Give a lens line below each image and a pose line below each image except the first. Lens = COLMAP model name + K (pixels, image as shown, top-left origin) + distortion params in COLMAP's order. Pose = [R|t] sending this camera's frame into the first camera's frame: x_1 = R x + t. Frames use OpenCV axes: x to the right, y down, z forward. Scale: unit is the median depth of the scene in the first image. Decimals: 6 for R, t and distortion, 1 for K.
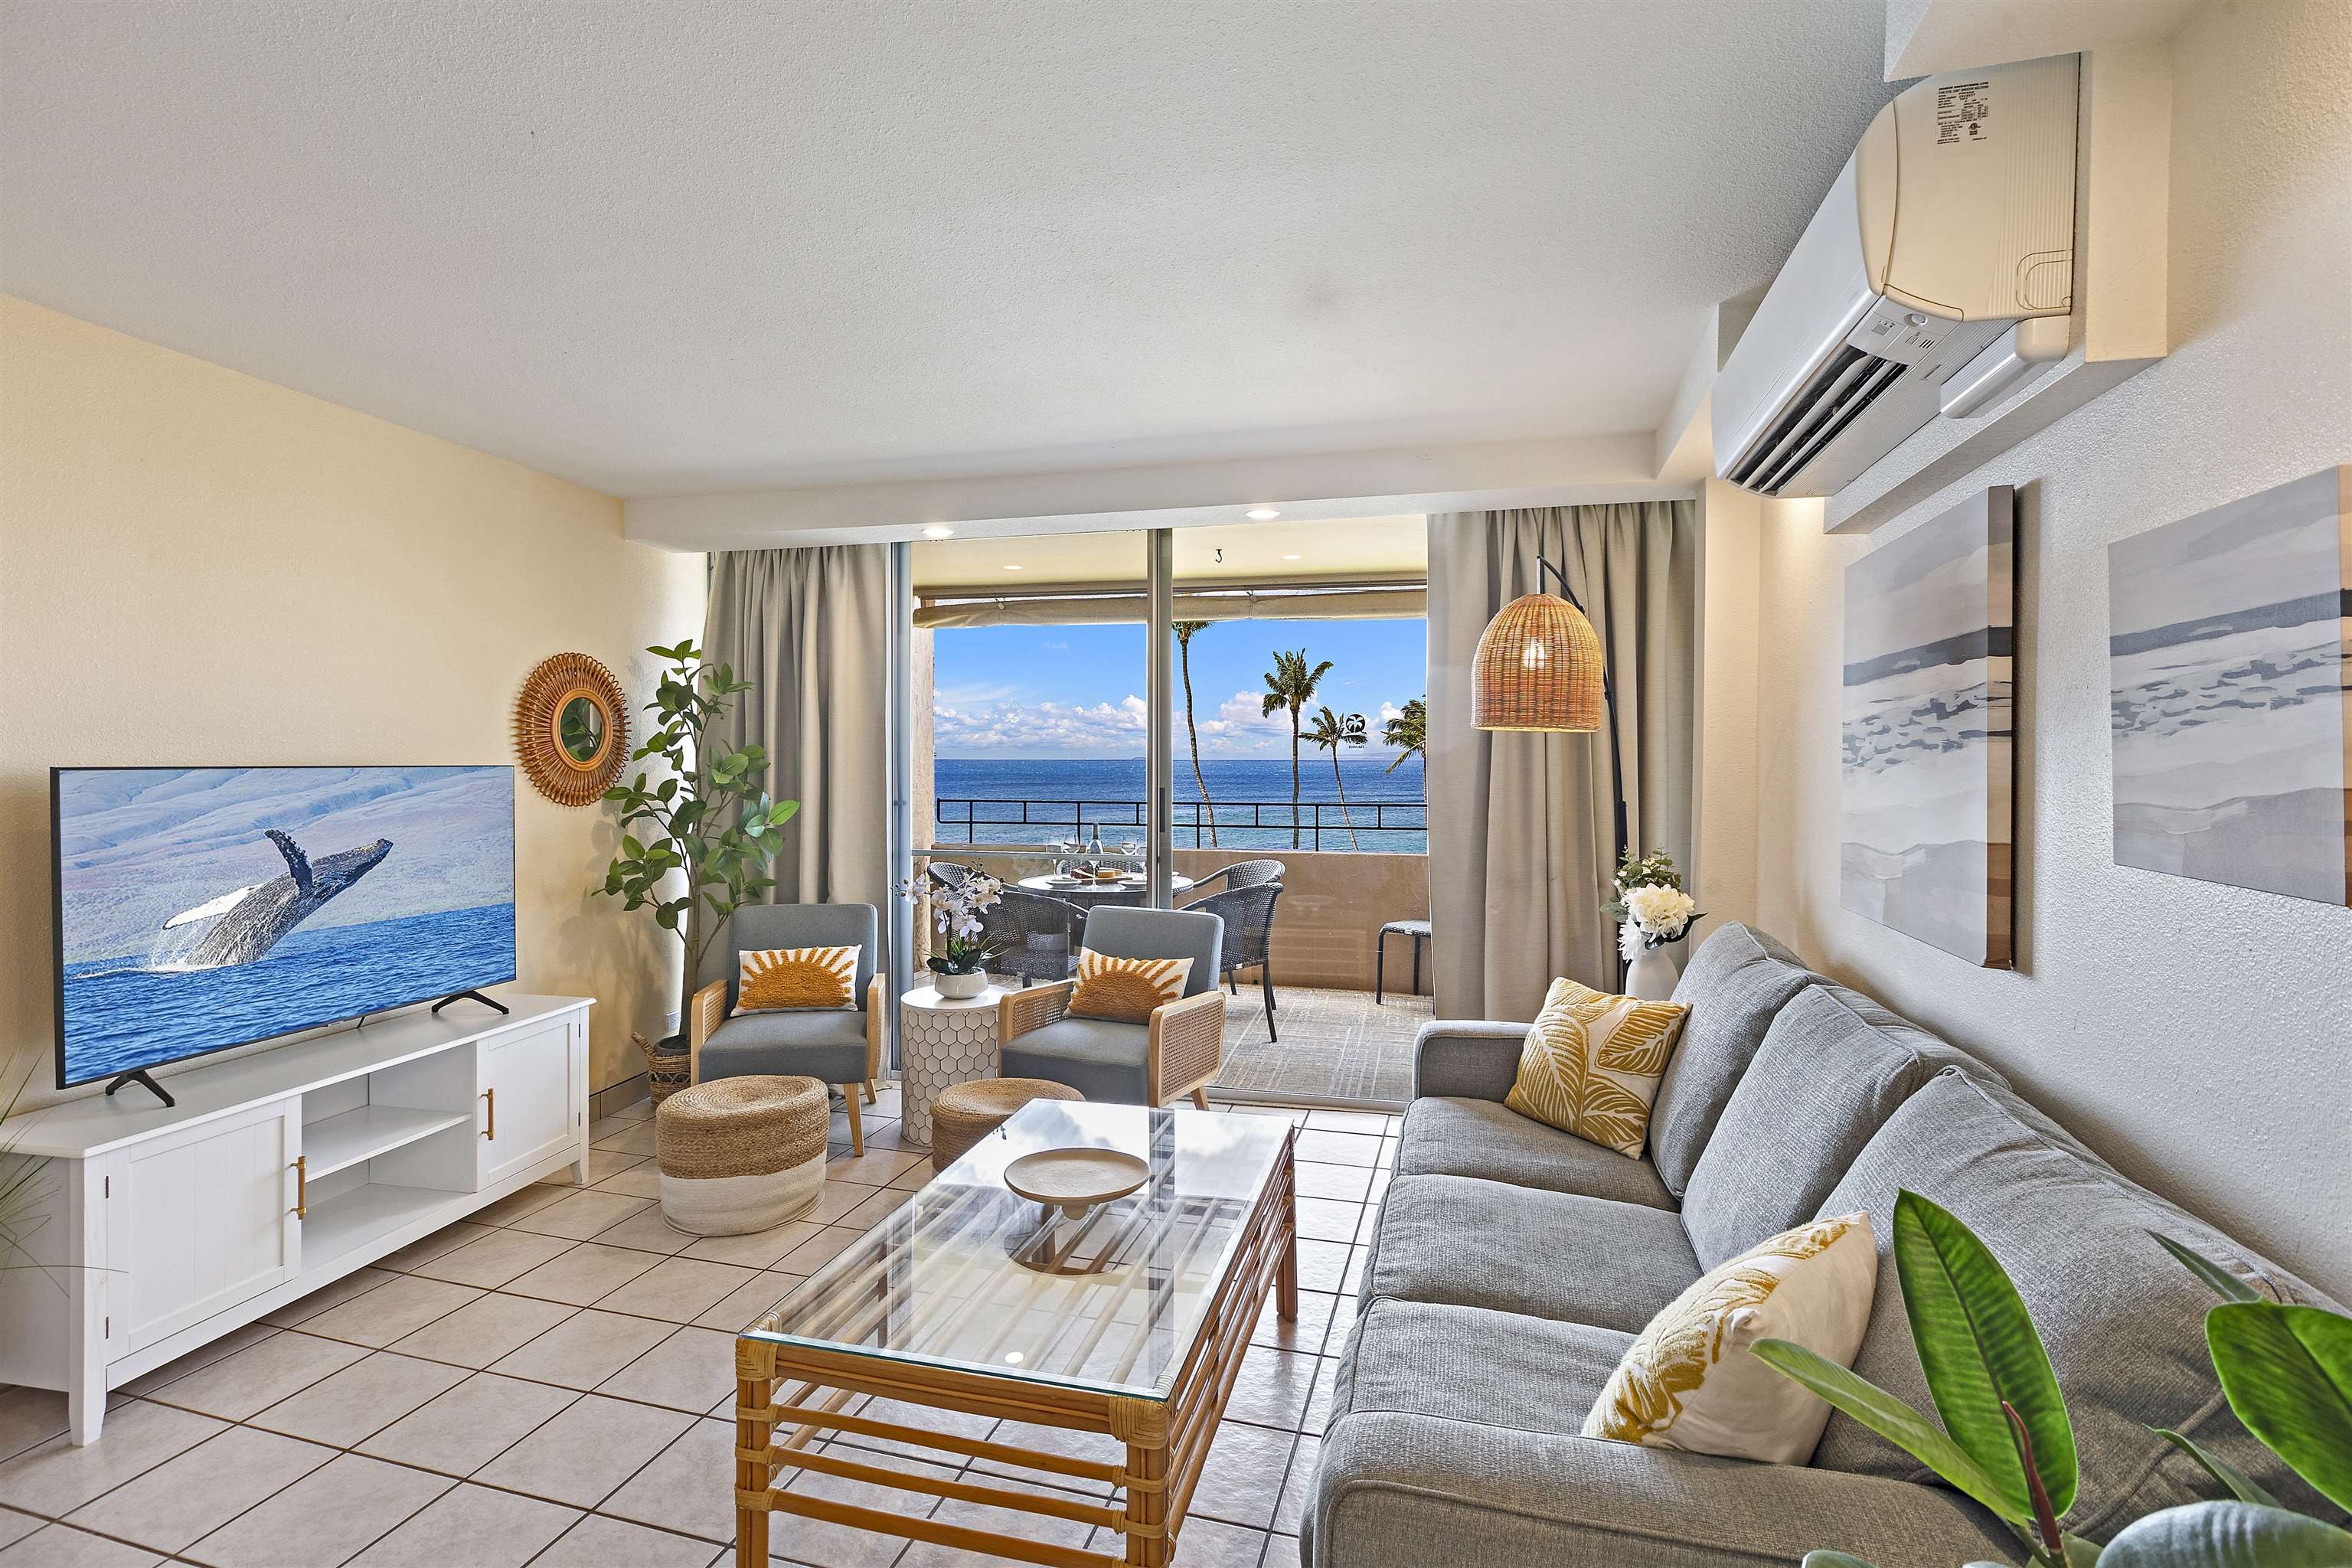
lens RADIAL K [[1091.6, 0, 1162.3], [0, 1091.6, 770.8], [0, 0, 1]] dist [0.002634, 0.000308]
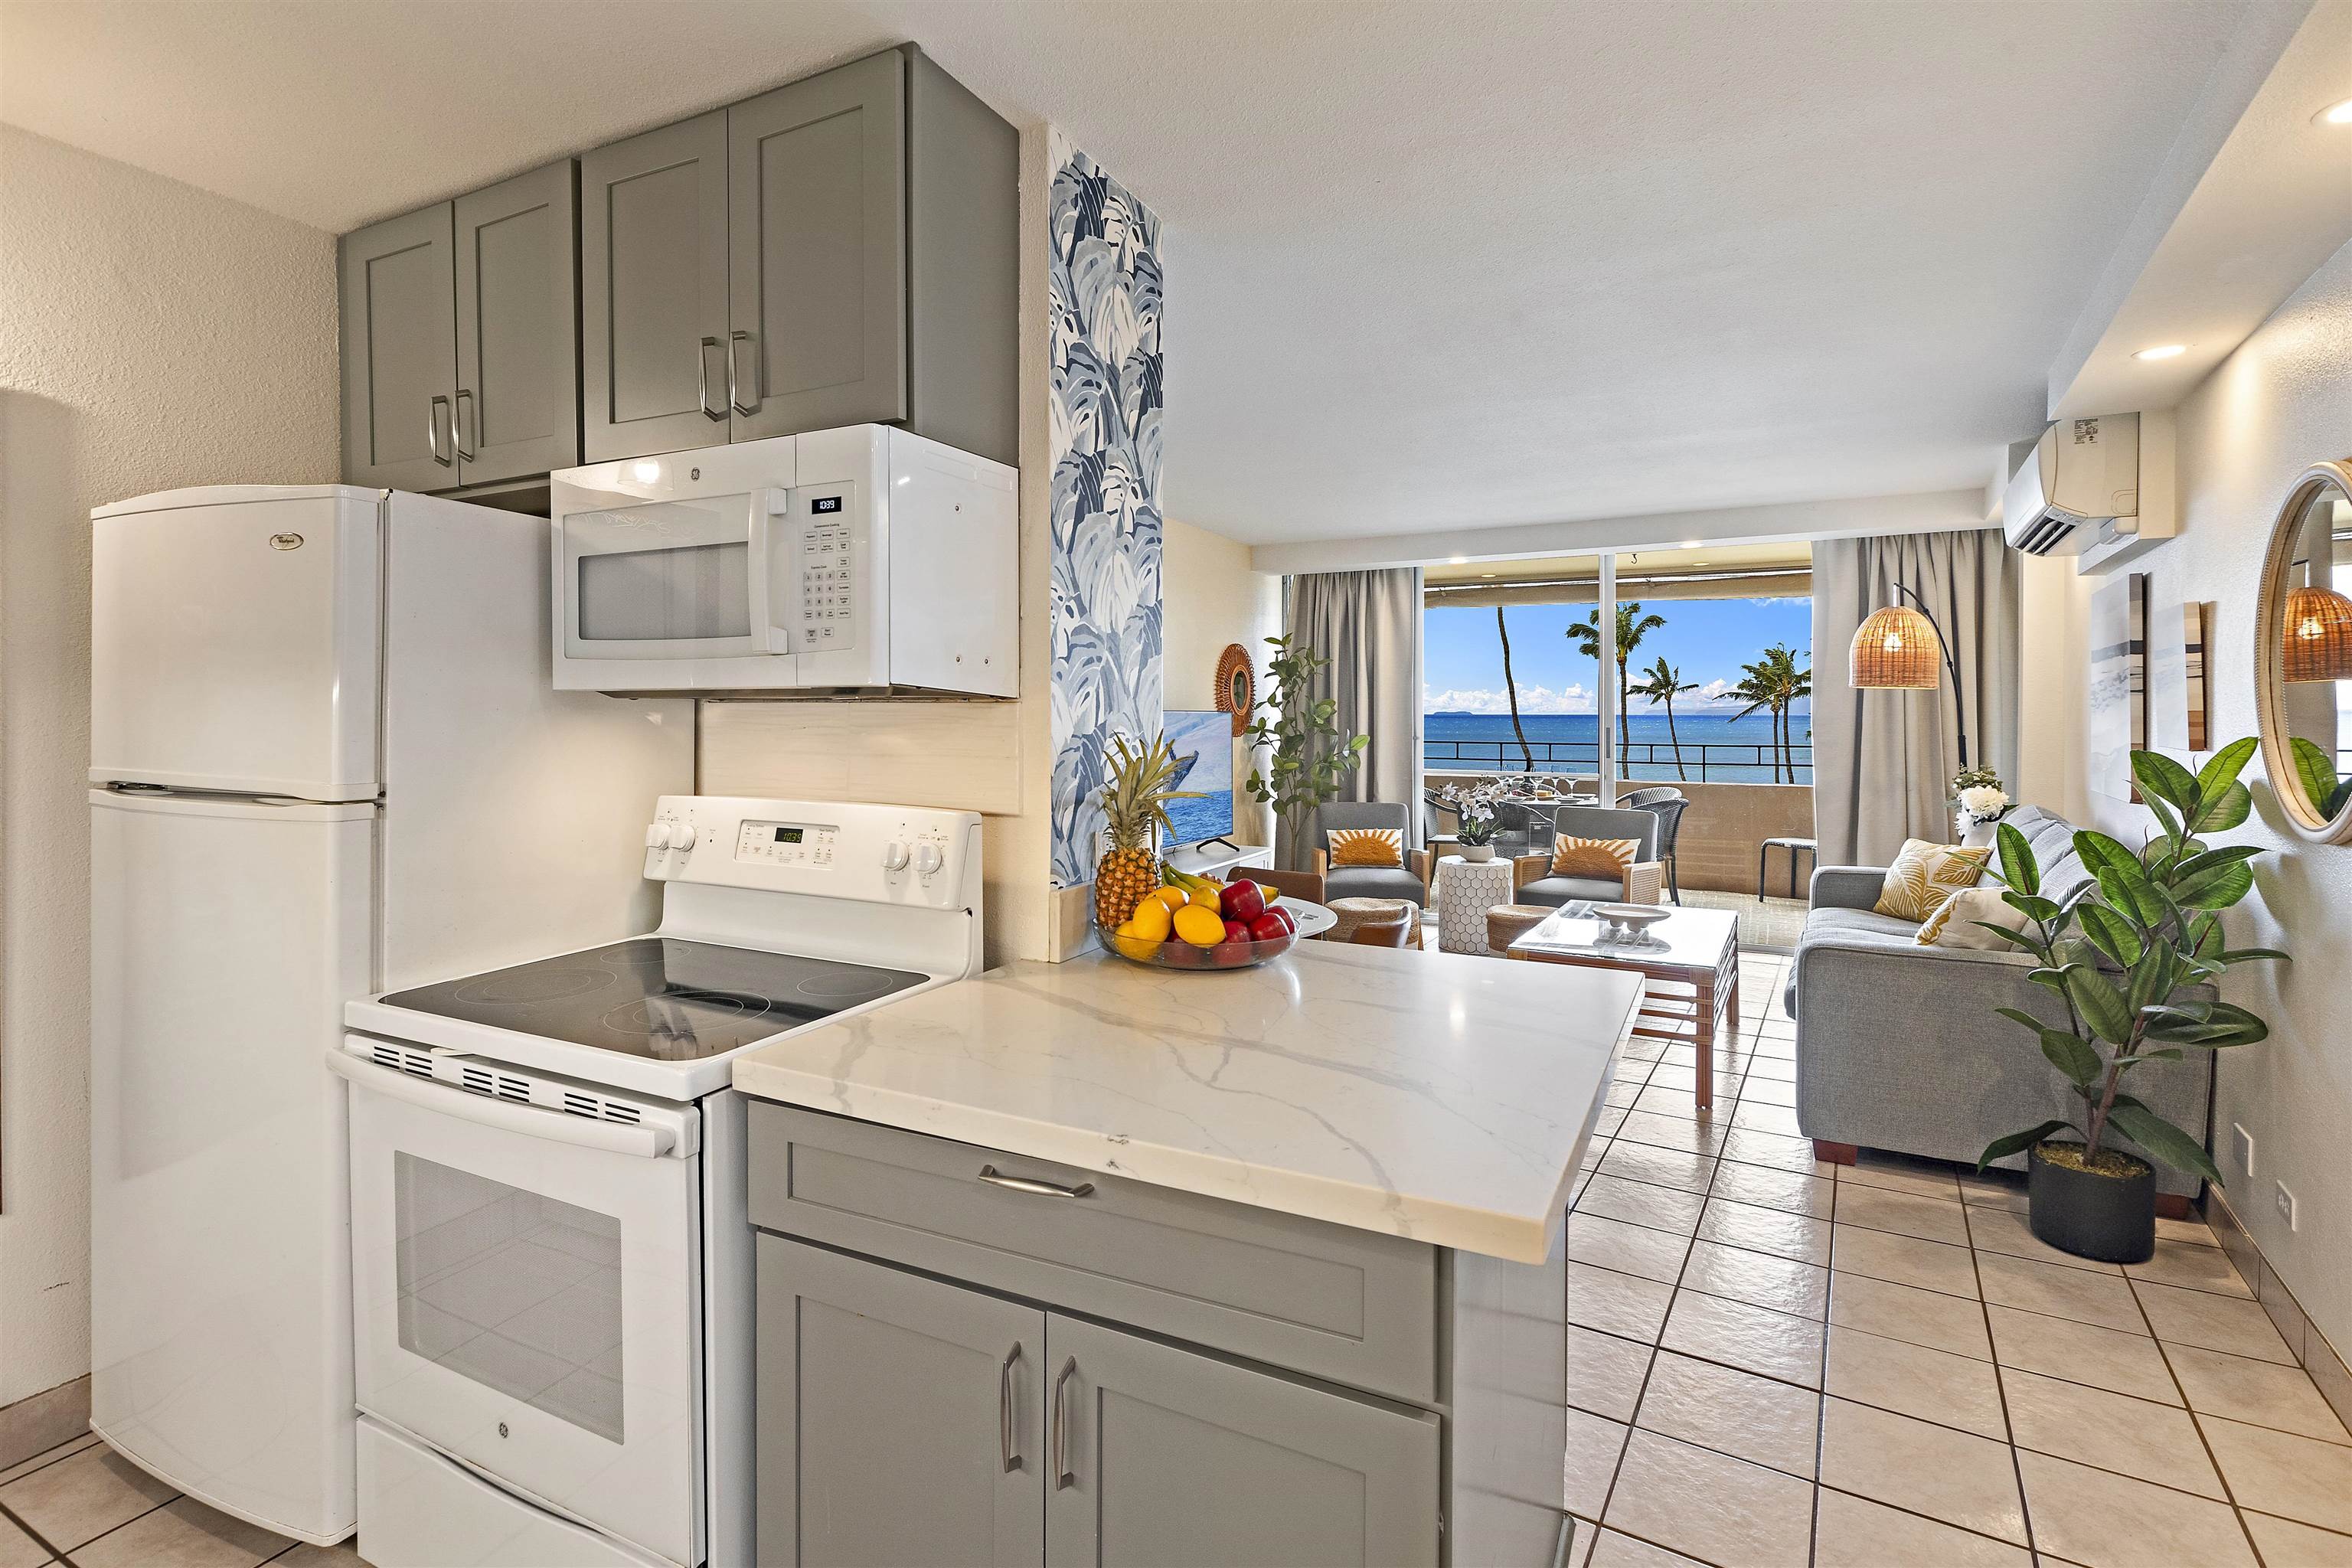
lens RADIAL K [[1123.9, 0, 1151.3], [0, 1123.9, 714.1], [0, 0, 1]] dist [-0.008782, 0.002504]
pose [[0.963917, -0.000302, -0.266204, -0.262699], [-0.002665, 0.999938, -0.010785, 0.020847], [0.266191, 0.011105, 0.963856, -0.846658]]
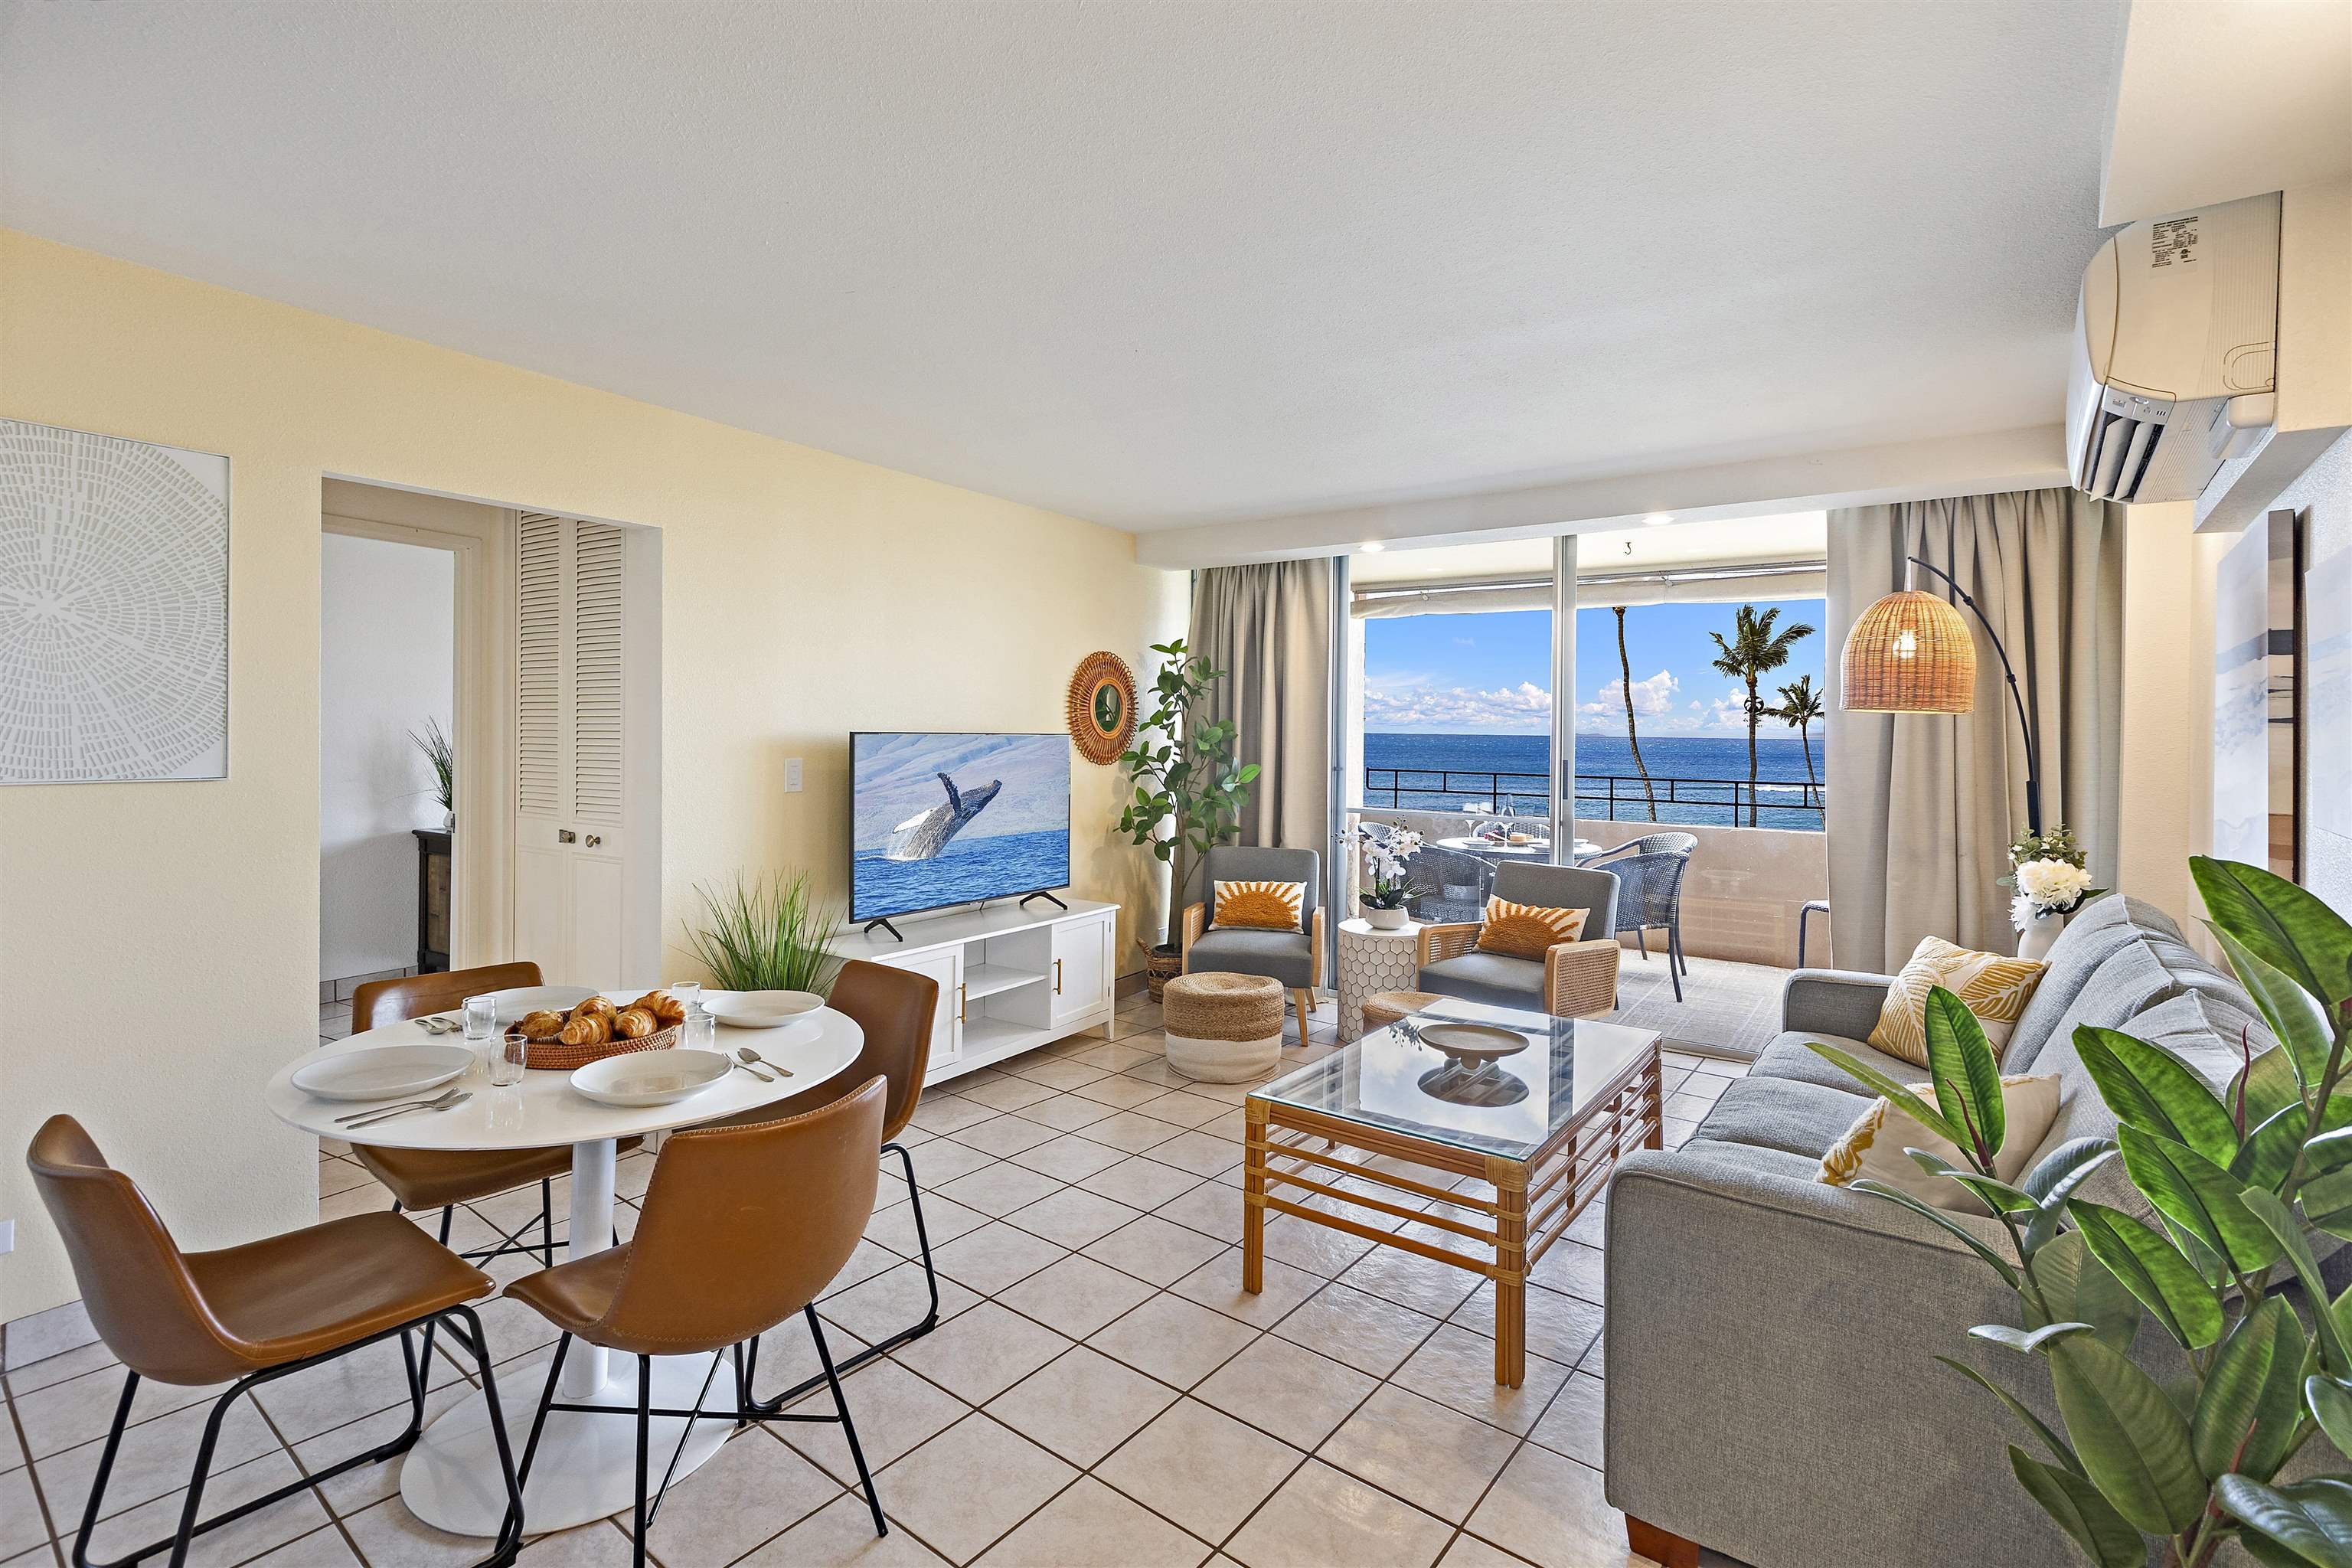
lens RADIAL K [[1091.6, 0, 1179.5], [0, 1091.6, 729.7], [0, 0, 1]] dist [0.002634, 0.000308]
pose [[0.932547, 0.009544, -0.360921, 0.047417], [-0.014598, 0.999830, -0.011279, 0.003544], [0.360752, 0.015787, 0.932528, -0.280998]]
